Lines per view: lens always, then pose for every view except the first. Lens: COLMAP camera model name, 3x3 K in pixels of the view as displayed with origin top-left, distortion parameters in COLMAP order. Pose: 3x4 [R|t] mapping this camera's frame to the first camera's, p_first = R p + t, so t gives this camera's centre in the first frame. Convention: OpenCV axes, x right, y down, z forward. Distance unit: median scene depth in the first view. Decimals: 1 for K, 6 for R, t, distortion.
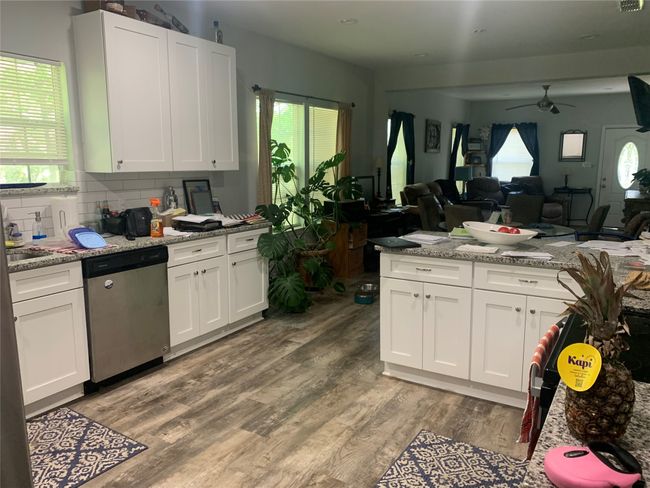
lens RADIAL K [[498.8, 0, 324.4], [0, 498.8, 242.8], [0, 0, 1]] dist [0.017300, 0.005707]
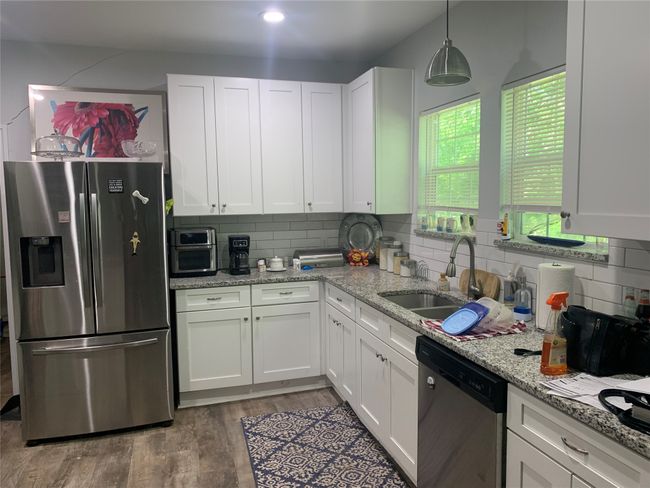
lens RADIAL K [[498.8, 0, 324.7], [0, 498.8, 244.1], [0, 0, 1]] dist [0.017300, 0.005707]
pose [[-0.664147, 0.067634, -0.744537, 0.043764], [-0.130402, 0.970152, 0.204450, -0.056270], [0.736142, 0.232874, -0.635504, 0.318311]]
